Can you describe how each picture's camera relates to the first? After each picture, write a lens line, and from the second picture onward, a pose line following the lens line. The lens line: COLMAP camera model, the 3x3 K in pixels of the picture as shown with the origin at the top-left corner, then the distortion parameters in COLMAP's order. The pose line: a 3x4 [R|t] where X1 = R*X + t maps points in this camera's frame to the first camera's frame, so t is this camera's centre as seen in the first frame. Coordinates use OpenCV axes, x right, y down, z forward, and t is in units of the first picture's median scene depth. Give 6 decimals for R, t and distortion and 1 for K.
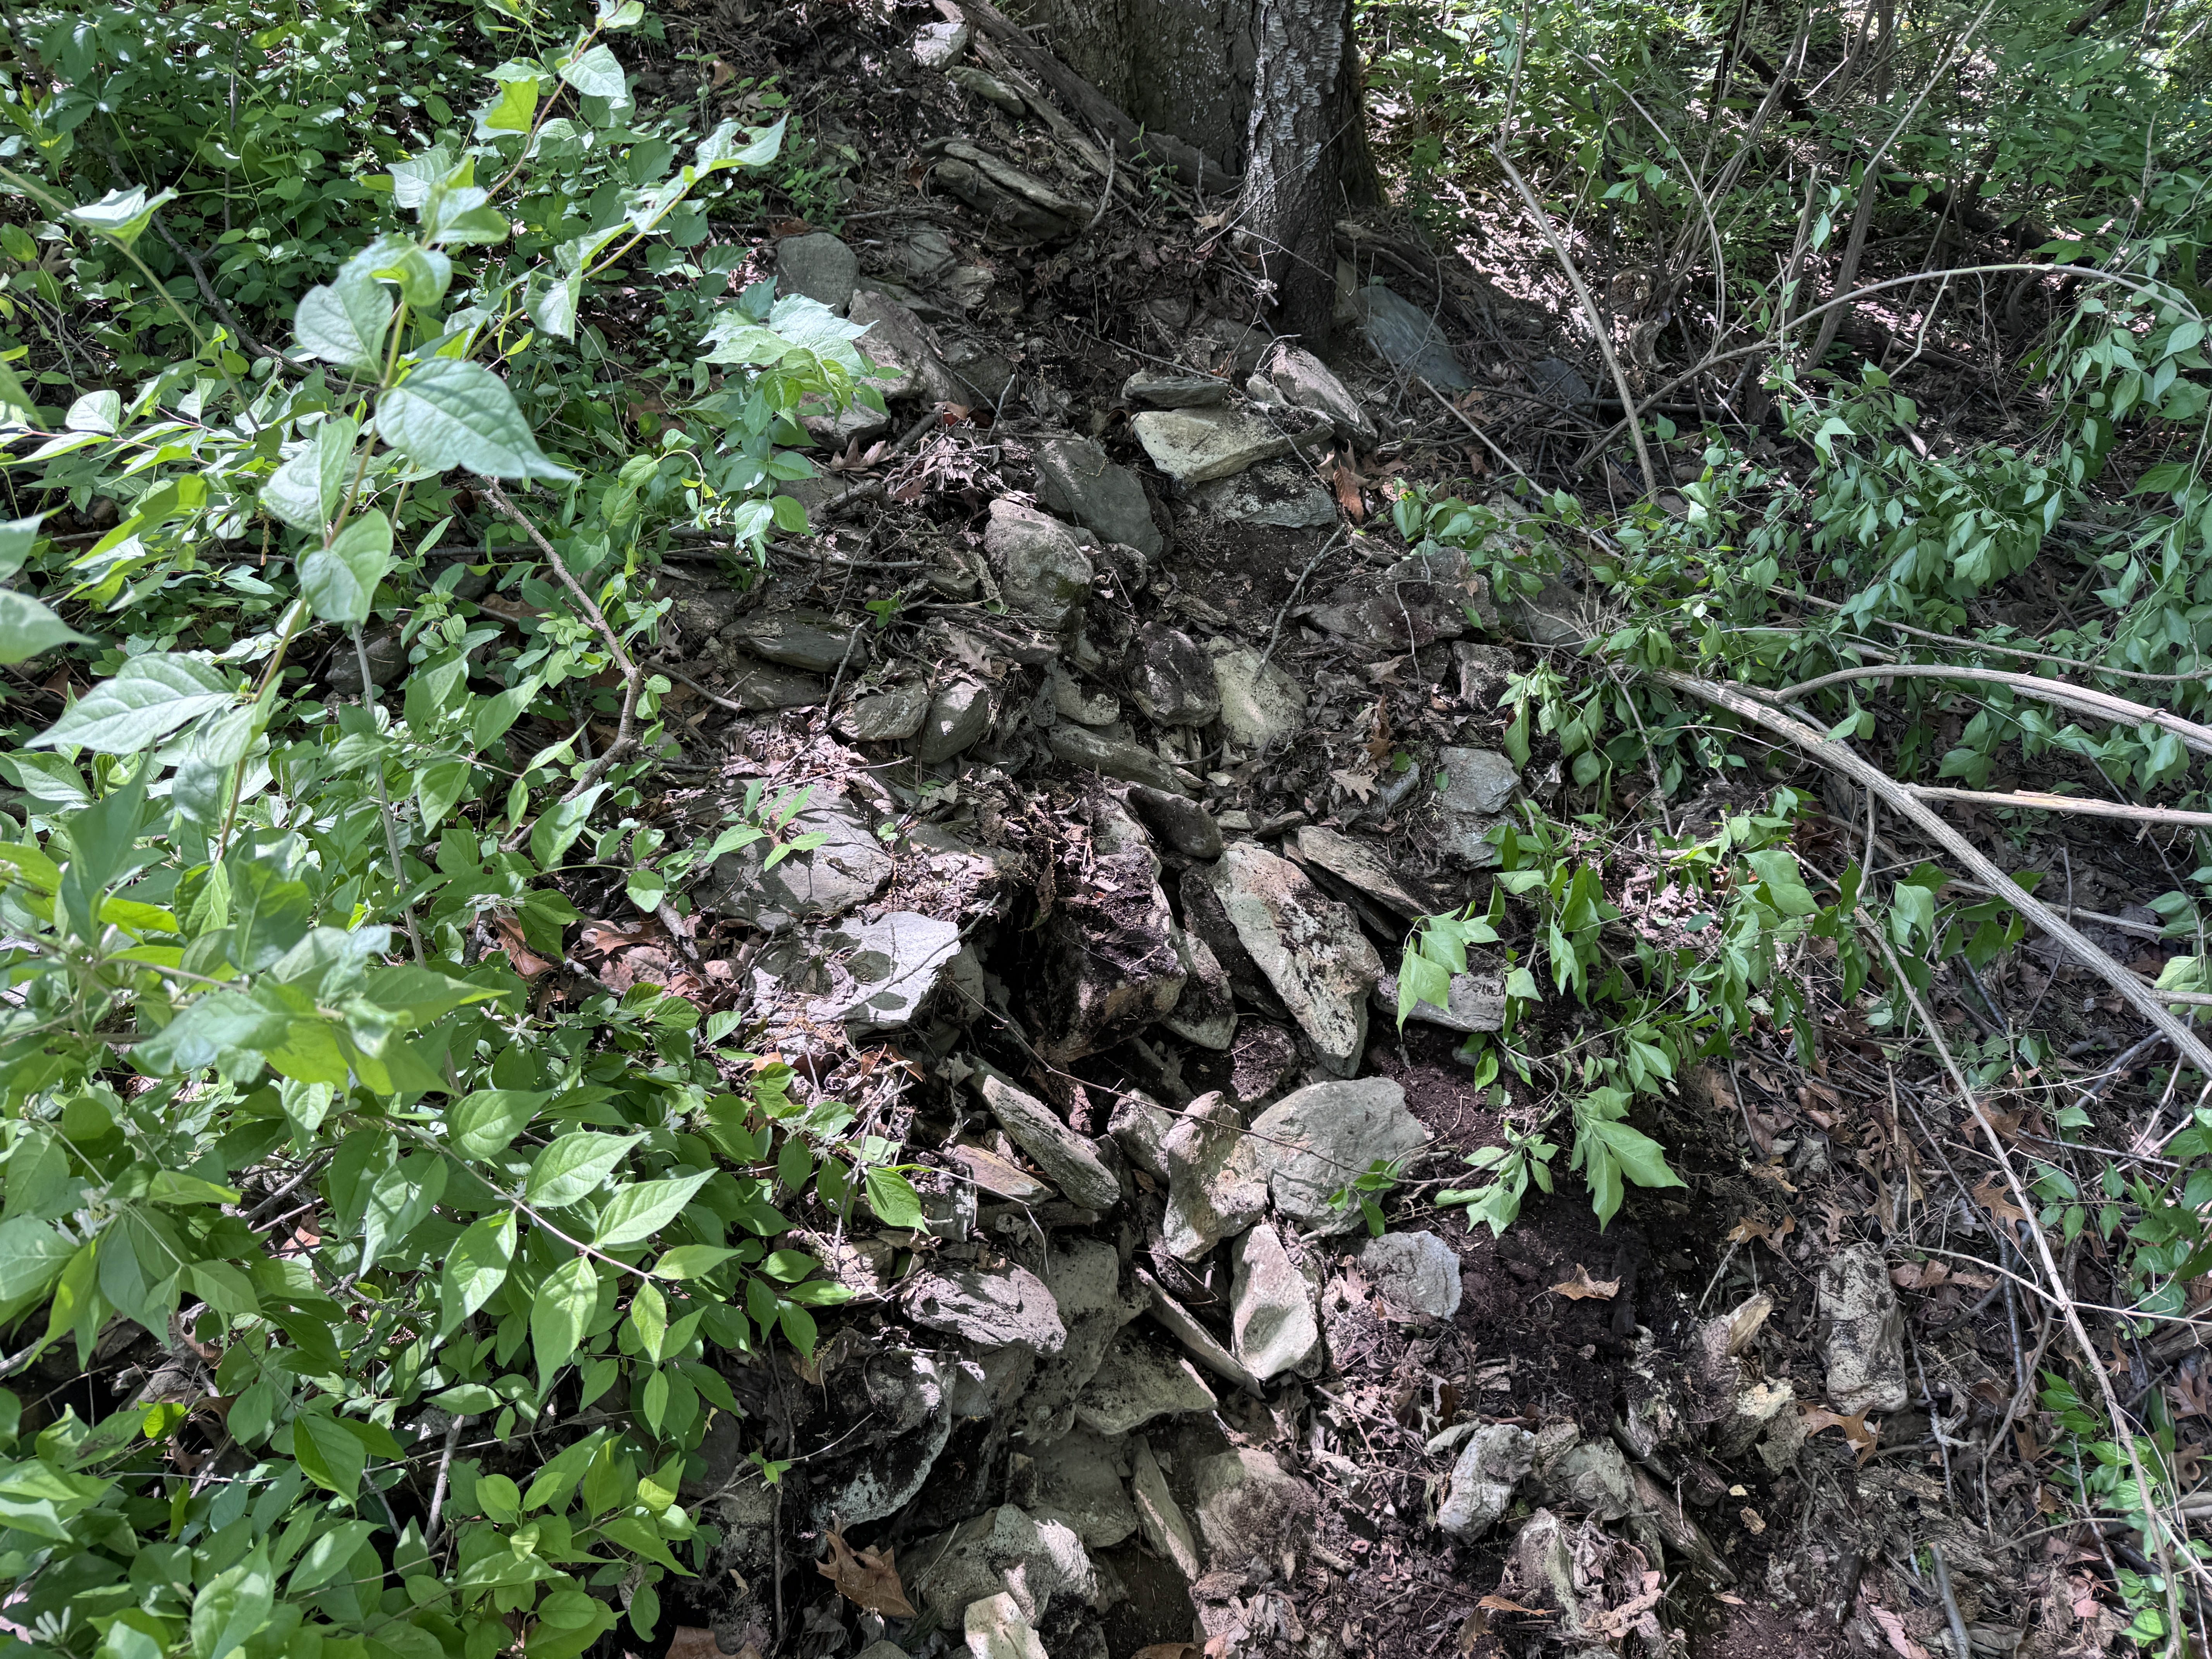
lens RADIAL K [[1571.1, 0, 1087.0], [0, 1571.1, 822.3], [0, 0, 1]] dist [0.094642, -0.116783]
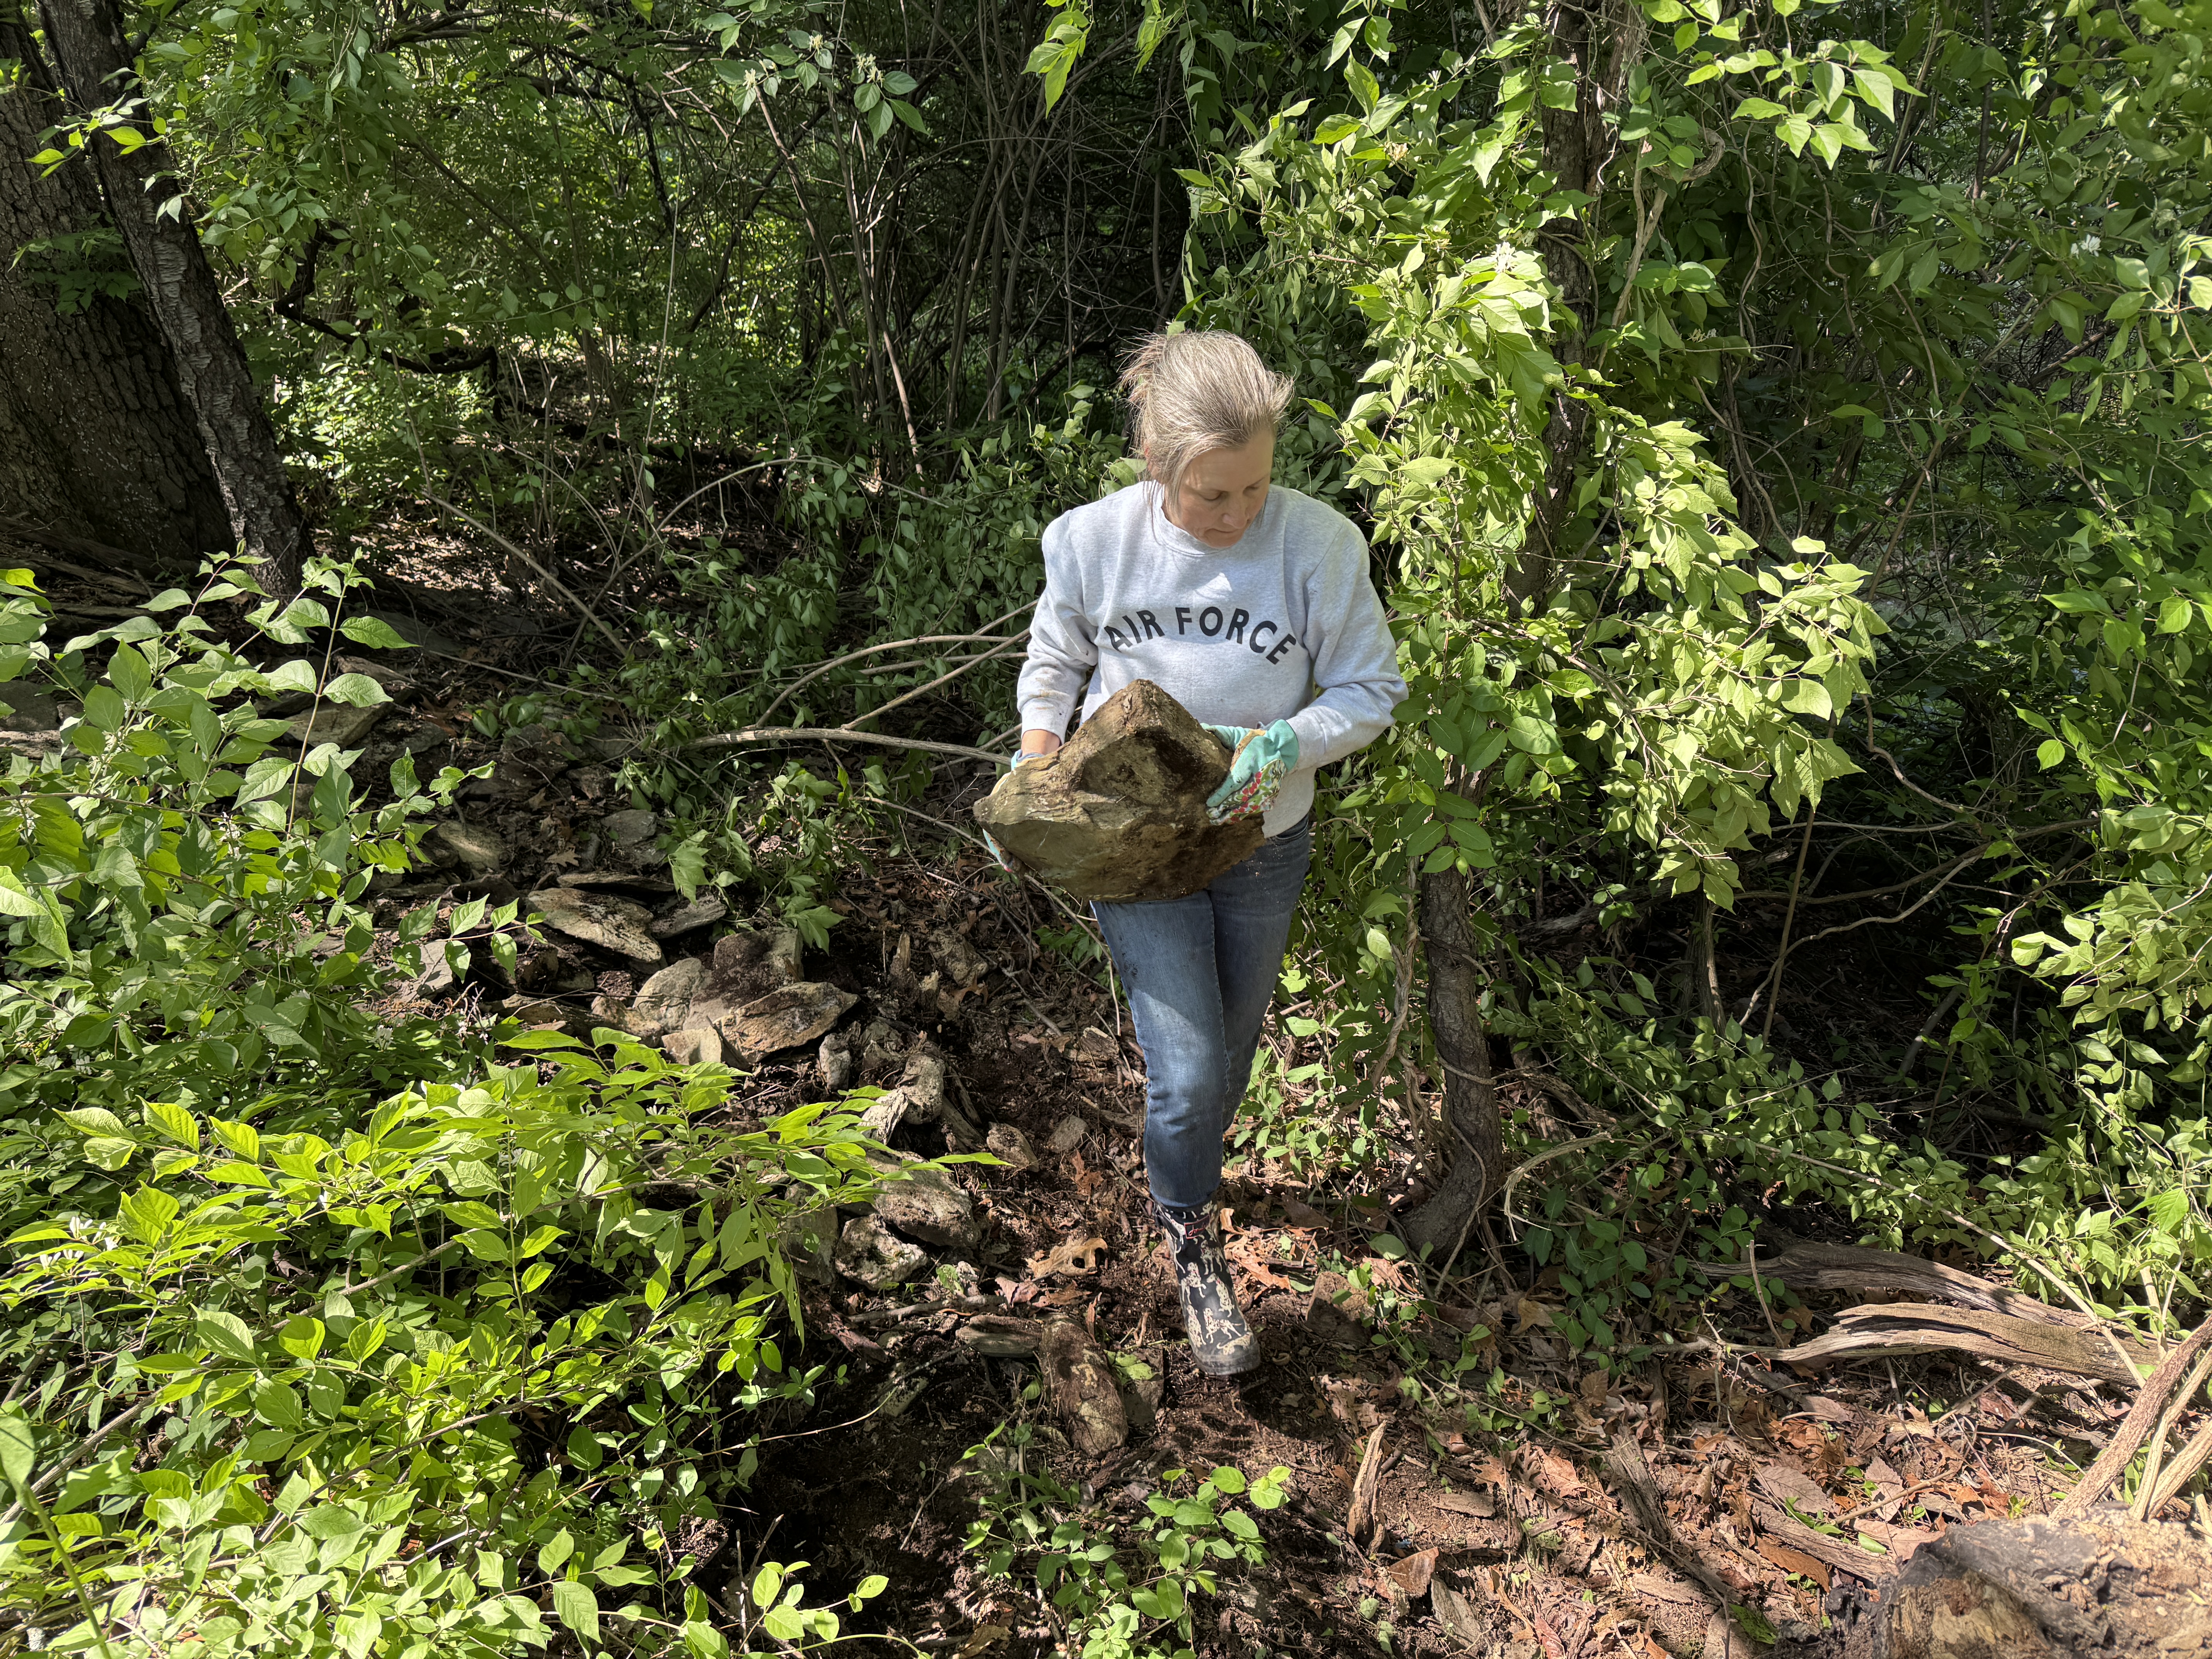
lens RADIAL K [[1571.1, 0, 1087.0], [0, 1571.1, 822.3], [0, 0, 1]] dist [0.094642, -0.116783]
pose [[0.707741, -0.393706, 0.586599, -0.362947], [0.492181, 0.870440, -0.009614, 0.209154], [-0.506814, 0.295517, 0.809821, -0.535911]]
